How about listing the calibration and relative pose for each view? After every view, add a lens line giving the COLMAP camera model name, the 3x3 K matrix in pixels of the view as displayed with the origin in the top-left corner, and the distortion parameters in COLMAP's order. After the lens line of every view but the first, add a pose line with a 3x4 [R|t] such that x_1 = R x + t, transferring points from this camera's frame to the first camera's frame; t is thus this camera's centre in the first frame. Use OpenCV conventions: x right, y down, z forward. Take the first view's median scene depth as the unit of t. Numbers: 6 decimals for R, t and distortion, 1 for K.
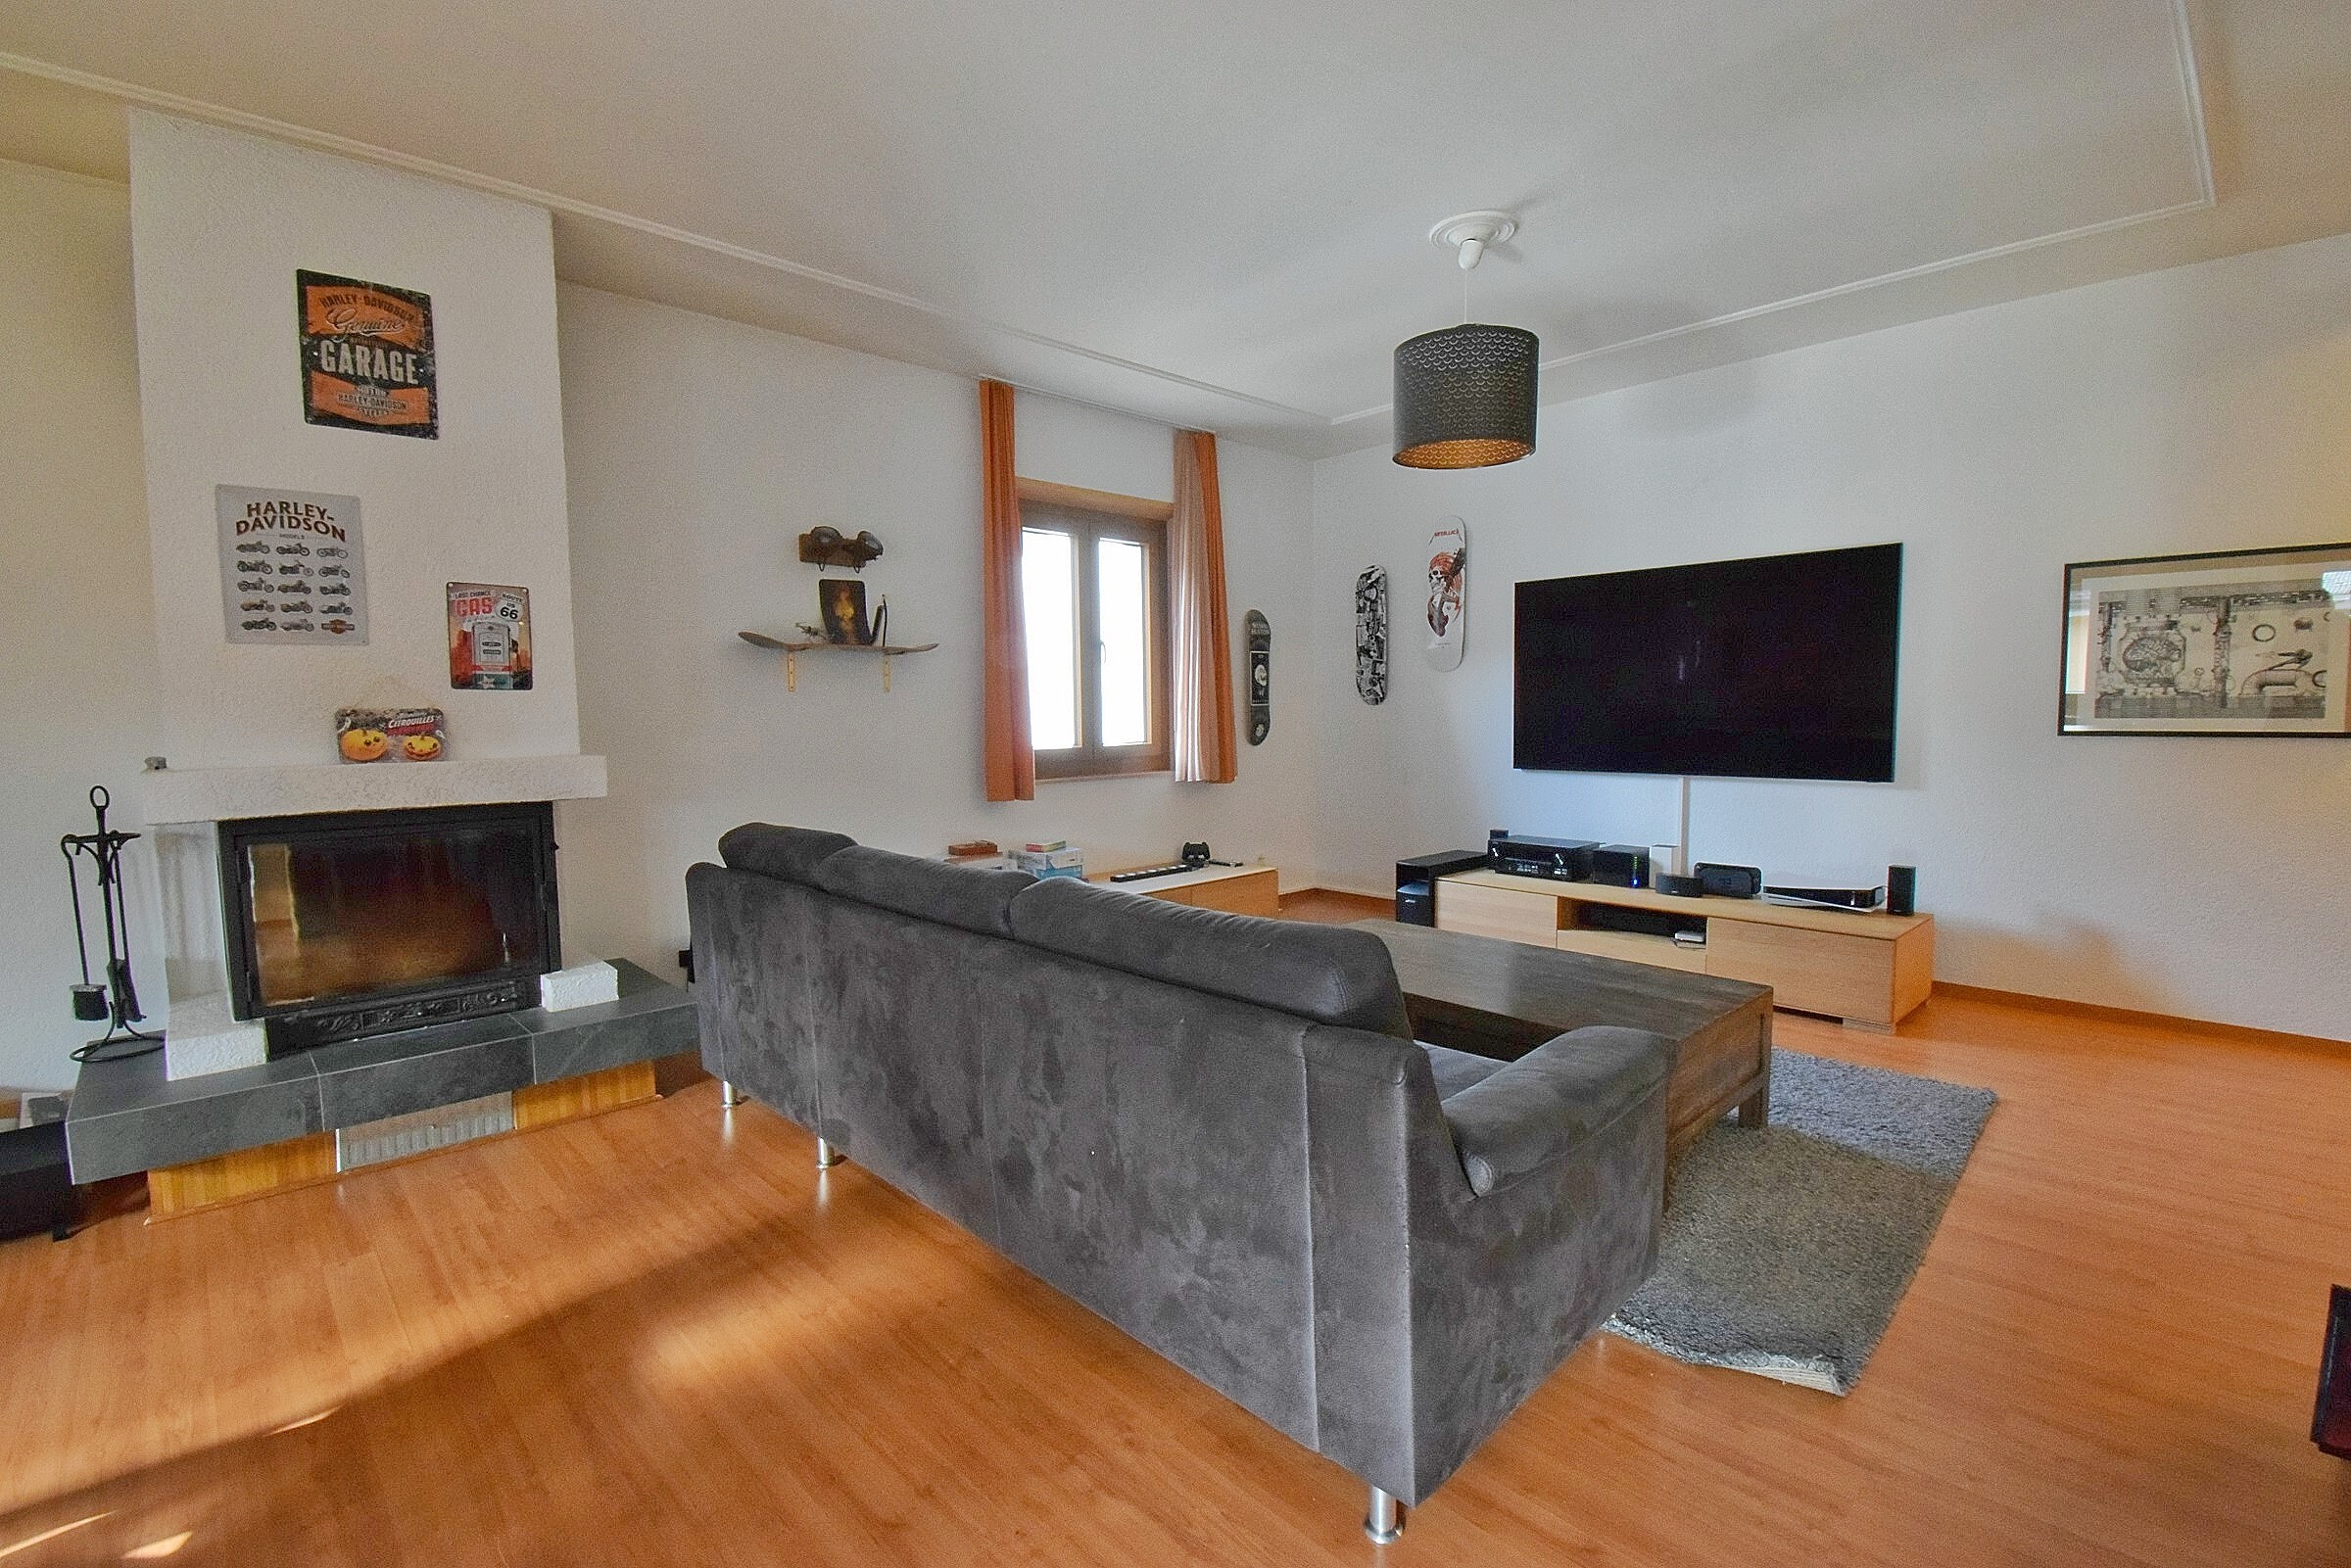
lens RADIAL K [[1042.2, 0, 1197.2], [0, 1042.2, 785.0], [0, 0, 1]] dist [-0.006044, -0.006007]
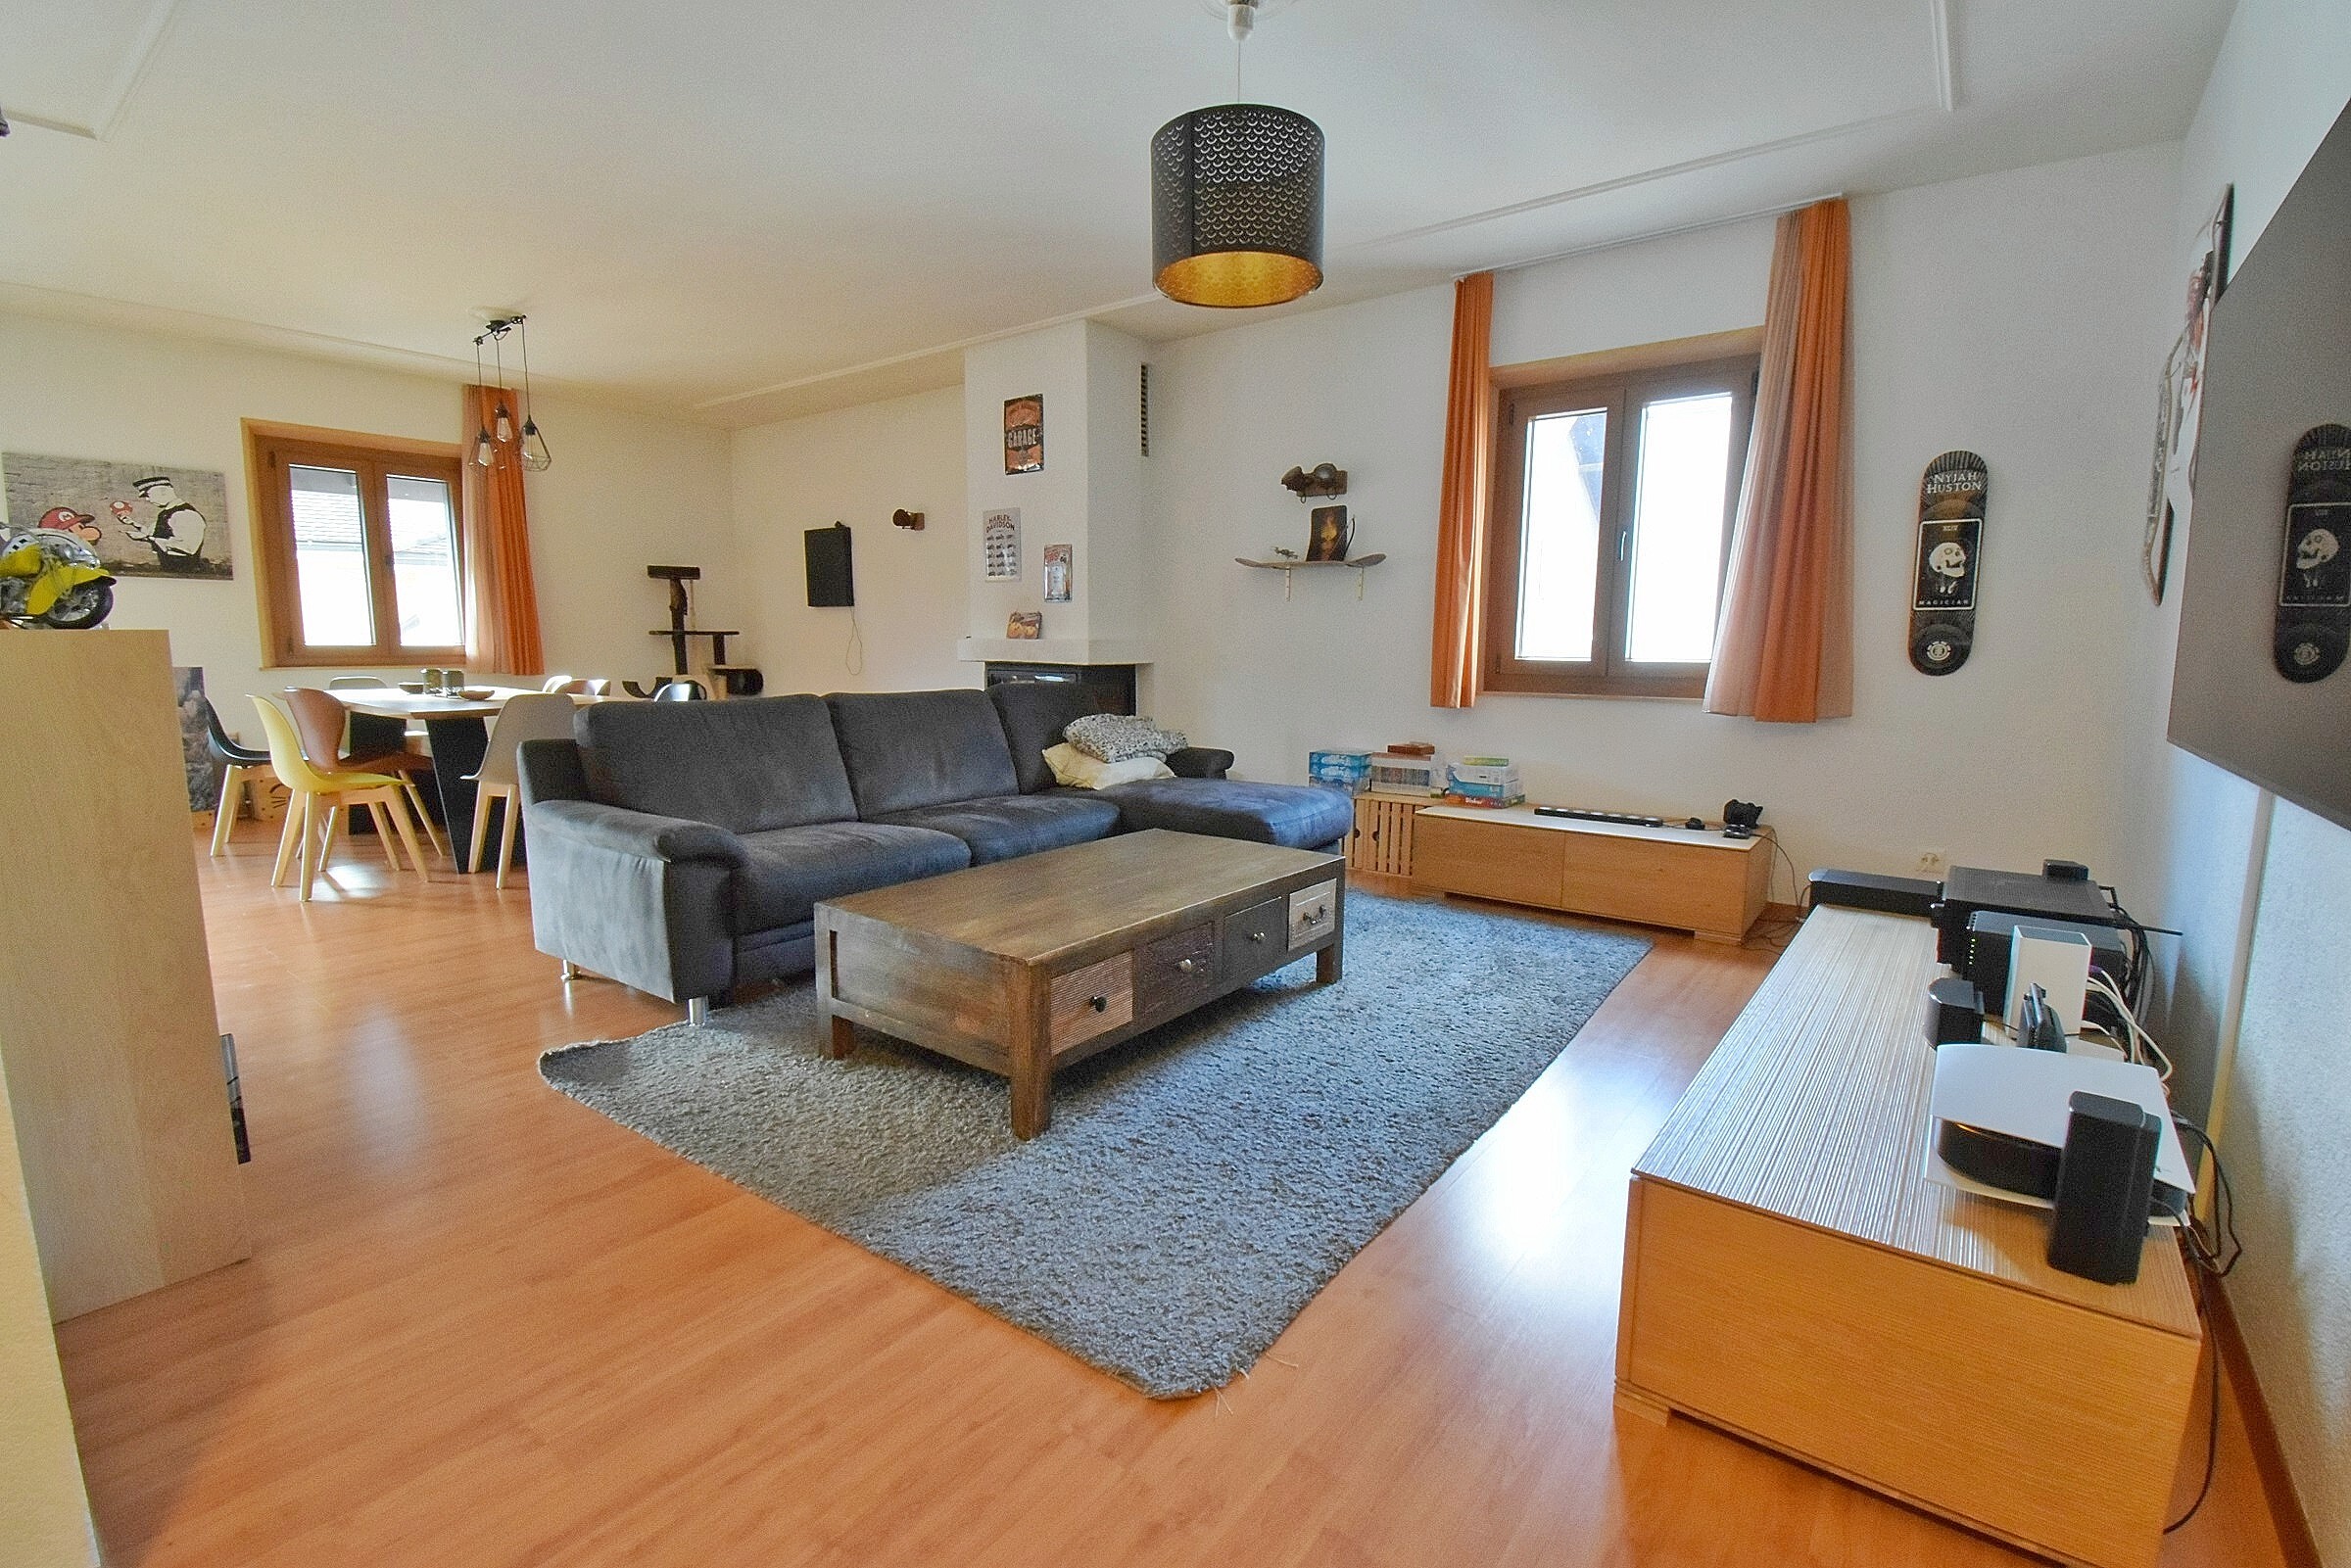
lens RADIAL K [[1042.2, 0, 1190.1], [0, 1042.2, 791.3], [0, 0, 1]] dist [-0.006044, -0.006007]
pose [[0.156097, 0.148426, -0.976526, 0.854283], [-0.086226, 0.986919, 0.136222, -0.022508], [0.983971, 0.062938, 0.166853, 0.659733]]
